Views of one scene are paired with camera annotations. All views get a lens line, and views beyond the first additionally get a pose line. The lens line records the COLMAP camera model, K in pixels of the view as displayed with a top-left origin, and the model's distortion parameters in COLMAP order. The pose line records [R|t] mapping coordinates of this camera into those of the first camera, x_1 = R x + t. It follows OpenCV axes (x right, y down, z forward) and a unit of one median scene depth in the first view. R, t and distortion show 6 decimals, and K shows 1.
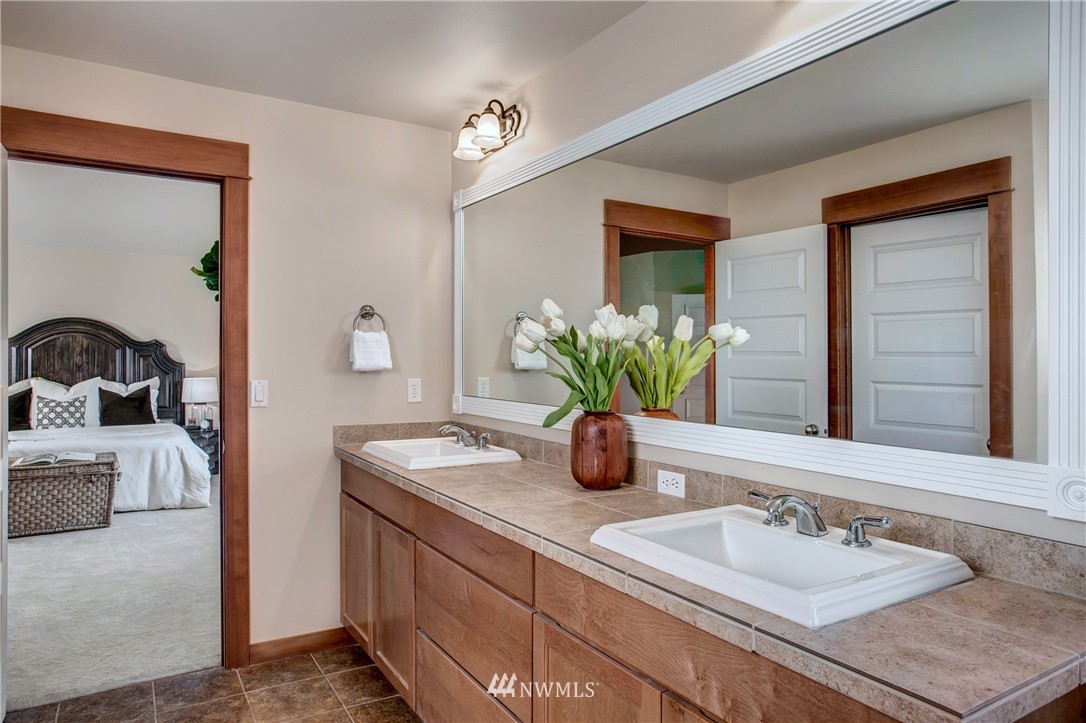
lens RADIAL K [[688.5, 0, 543.0], [0, 688.5, 361.5], [0, 0, 1]] dist [0.004884, 0.001677]
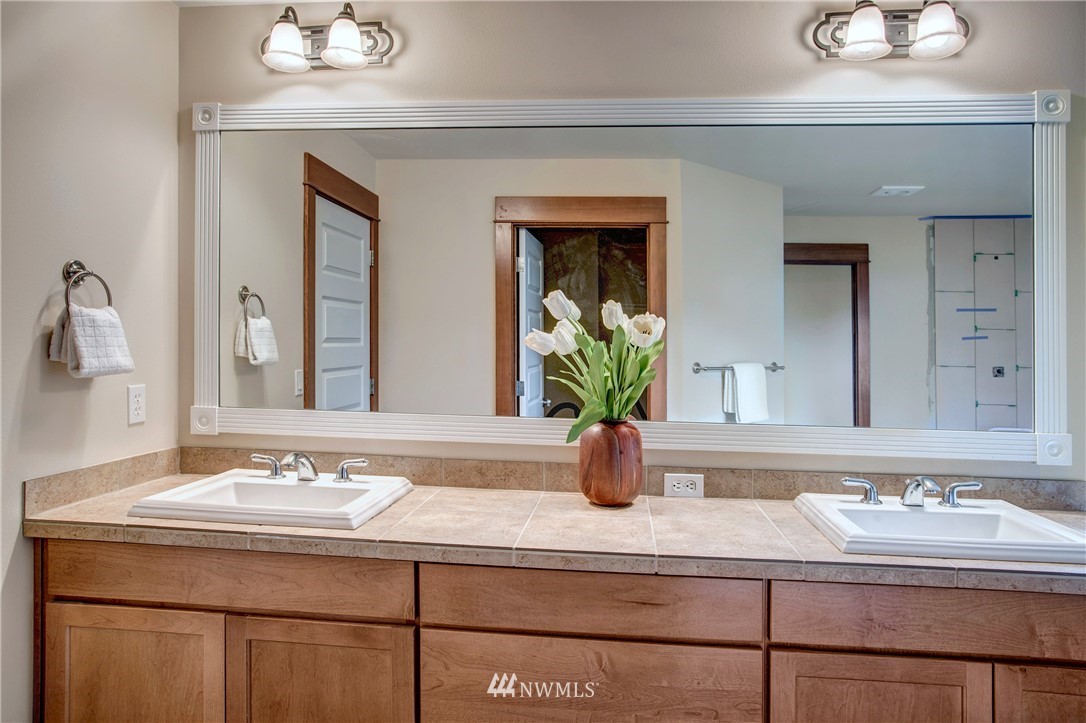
lens RADIAL K [[683.0, 0, 545.5], [0, 683.0, 338.5], [0, 0, 1]] dist [-0.006366, -0.000632]
pose [[0.608422, 0.017130, 0.793428, -0.734670], [-0.013461, 0.999846, -0.011265, -0.022915], [-0.793499, -0.003826, 0.608559, 0.558791]]
